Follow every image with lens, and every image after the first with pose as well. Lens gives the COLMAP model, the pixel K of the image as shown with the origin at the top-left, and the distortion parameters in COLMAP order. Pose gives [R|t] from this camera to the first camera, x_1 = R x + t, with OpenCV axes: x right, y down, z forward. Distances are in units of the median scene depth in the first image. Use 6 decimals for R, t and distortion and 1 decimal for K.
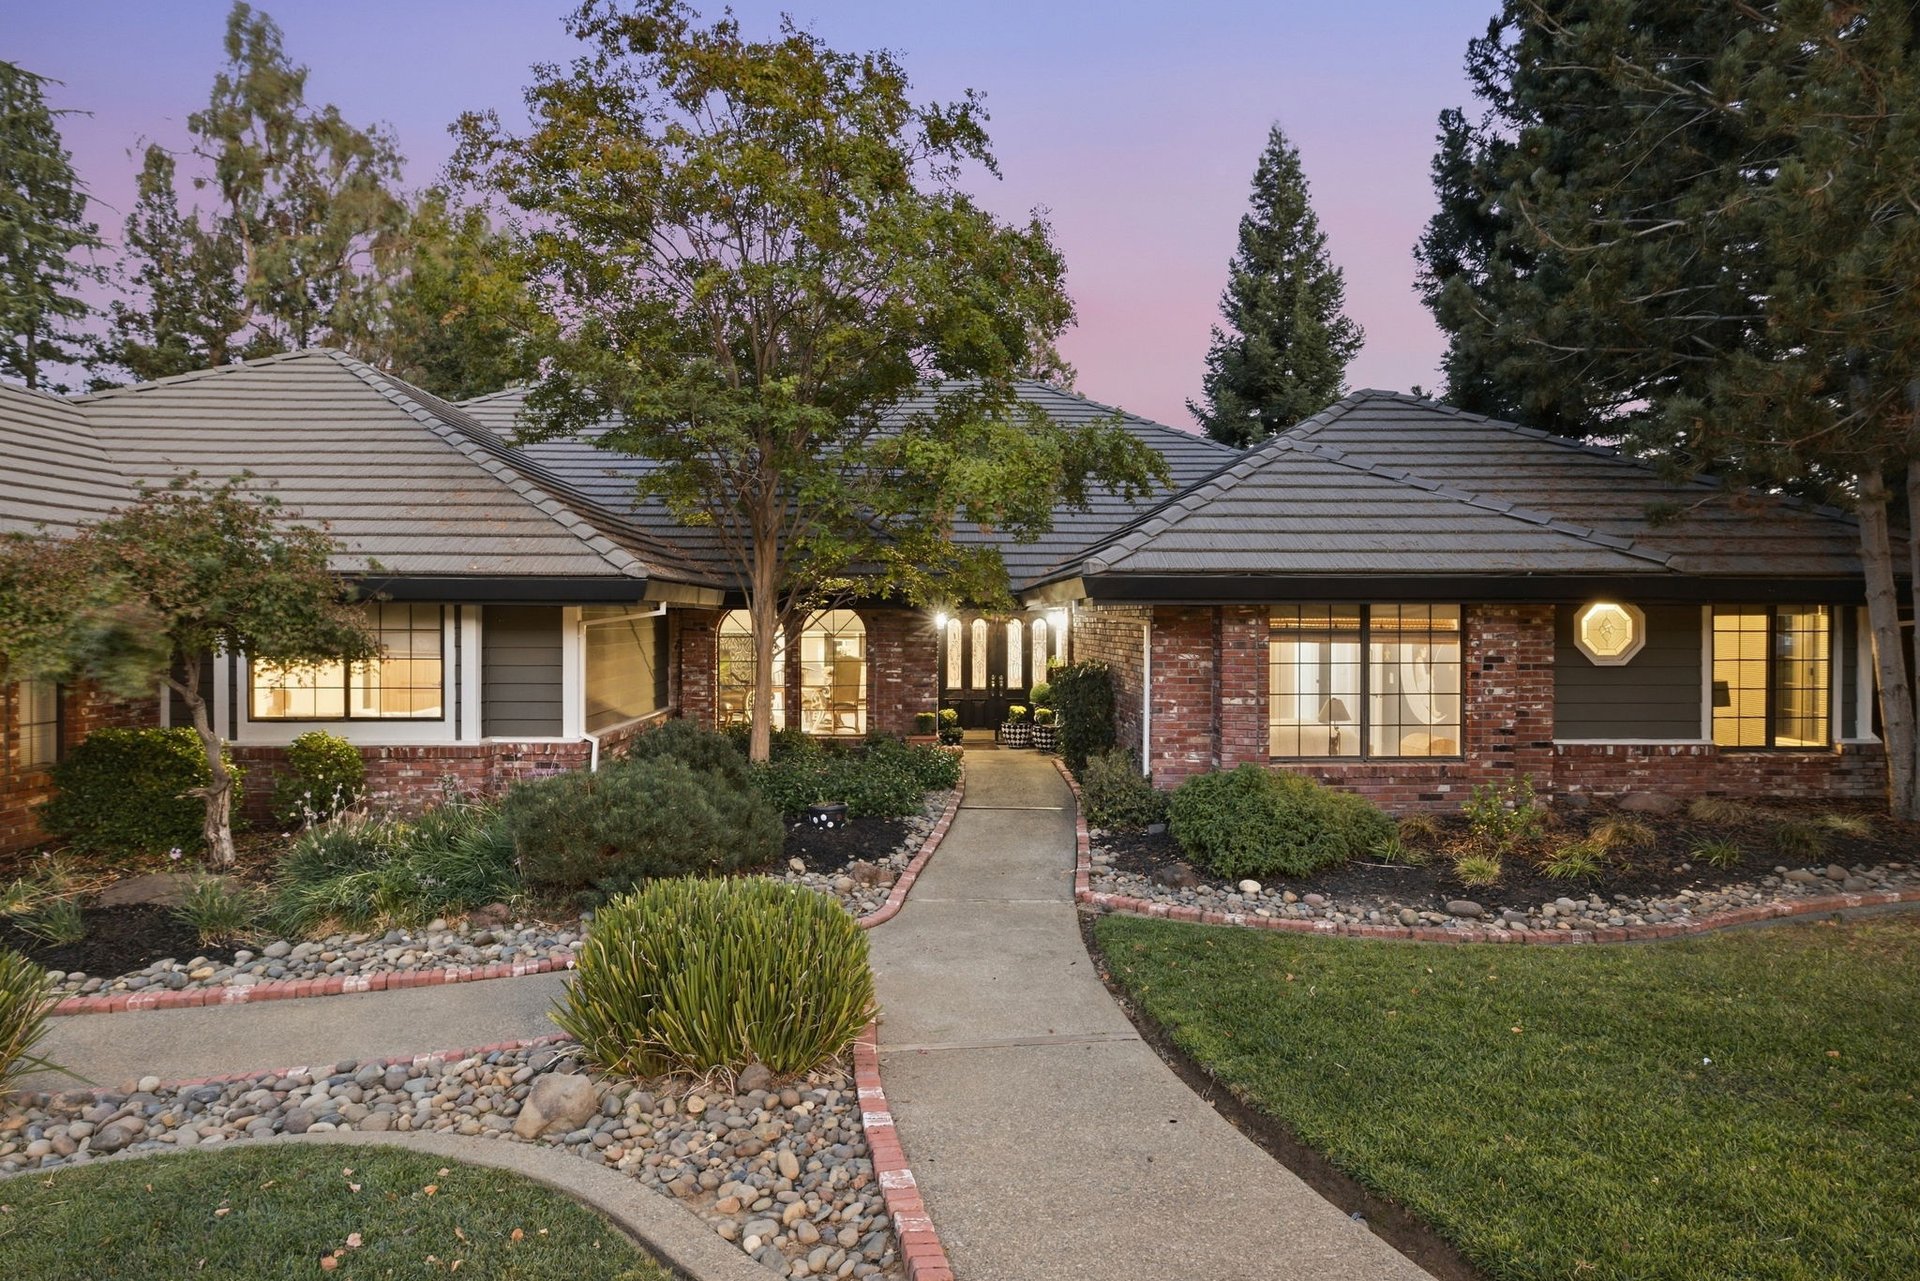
lens RADIAL K [[1154.7, 0, 908.1], [0, 1154.7, 631.4], [0, 0, 1]] dist [0.002855, 0.000499]
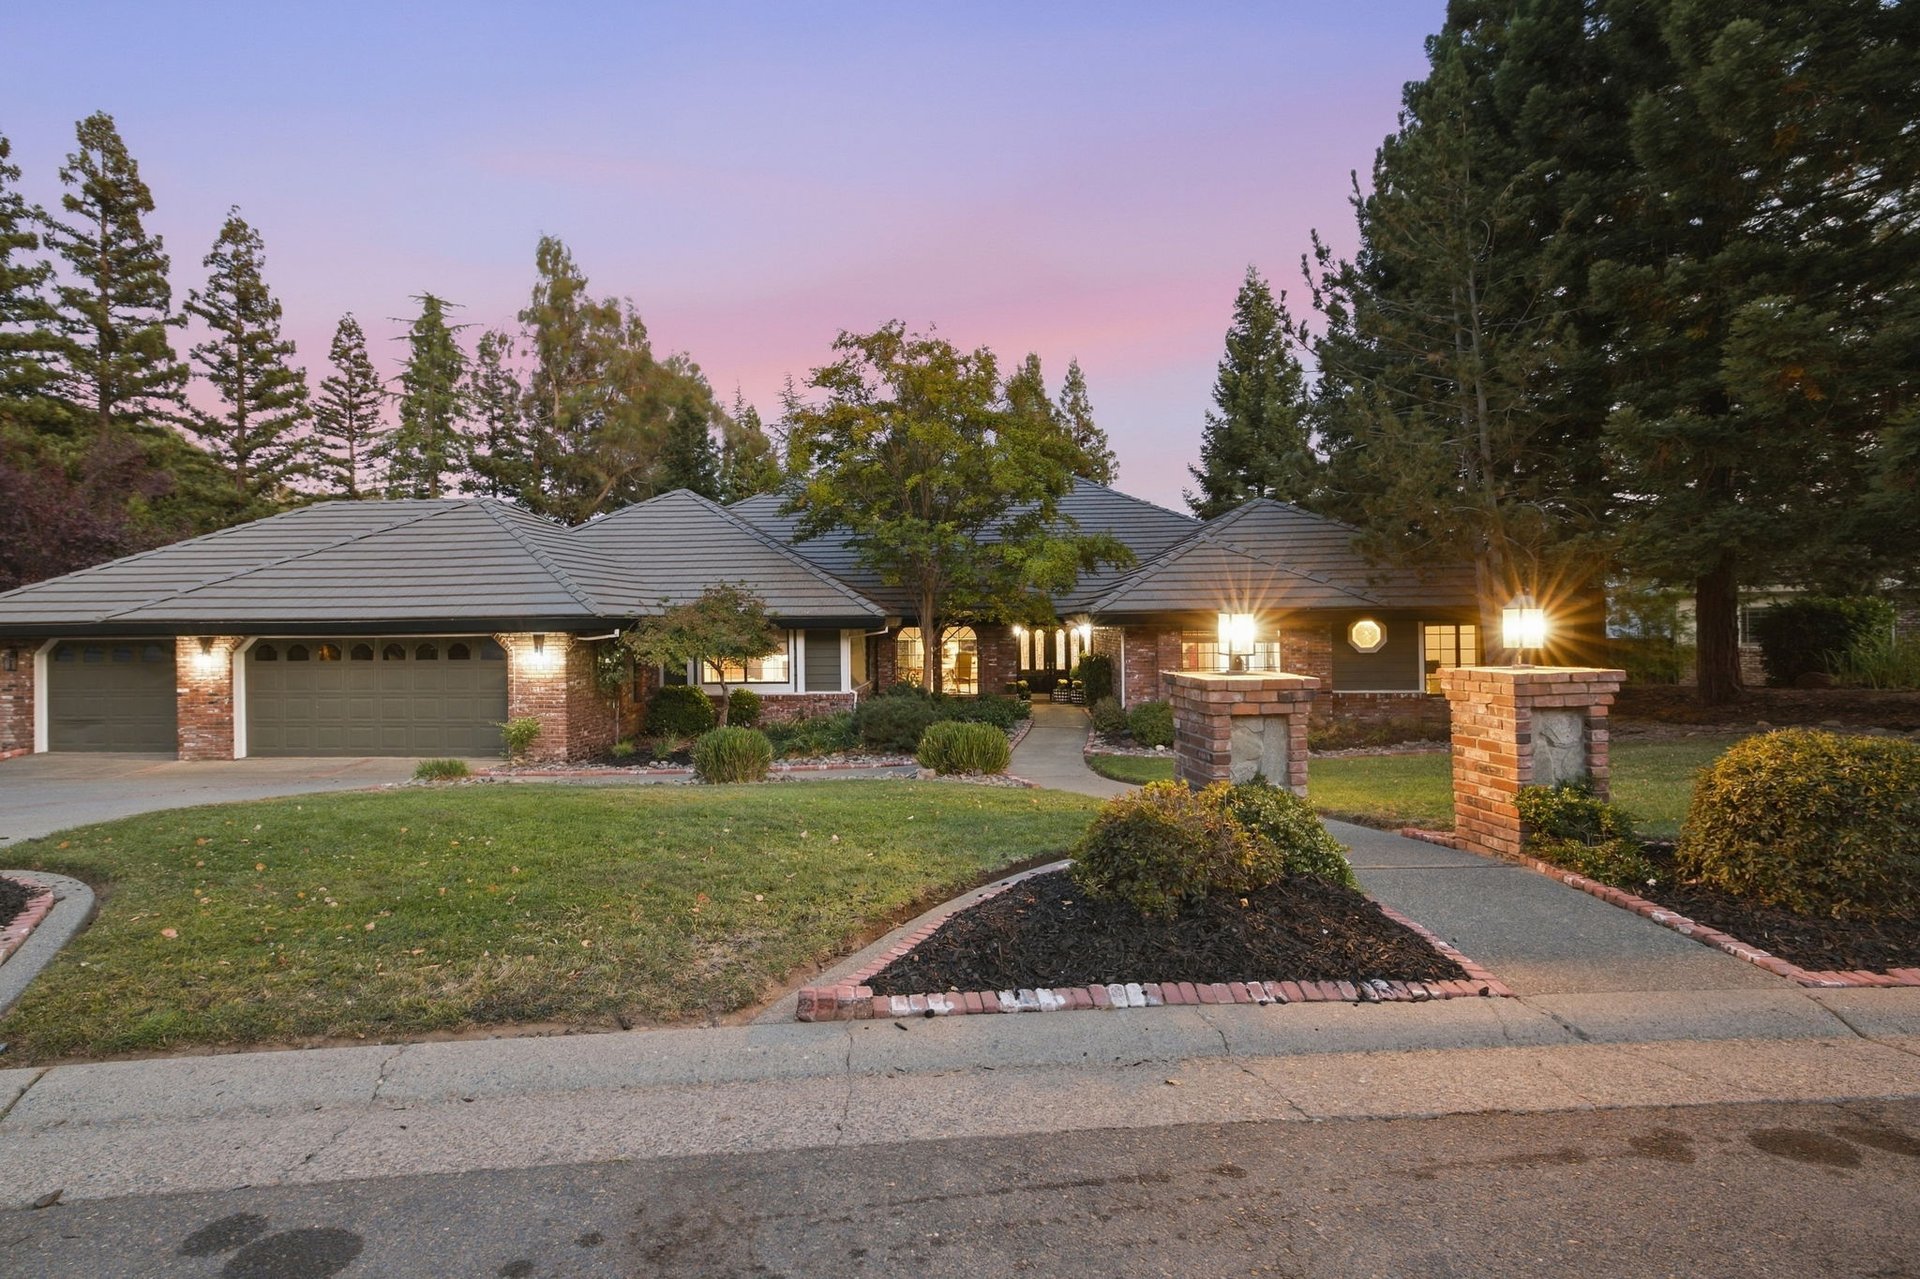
lens RADIAL K [[969.5, 0, 841.3], [0, 969.5, 606.2], [0, 0, 1]] dist [0.004050, 0.002055]
pose [[0.990613, -0.016316, -0.135719, -0.052648], [0.012653, 0.999533, -0.027811, -0.014258], [0.136110, 0.025833, 0.990357, -0.742013]]
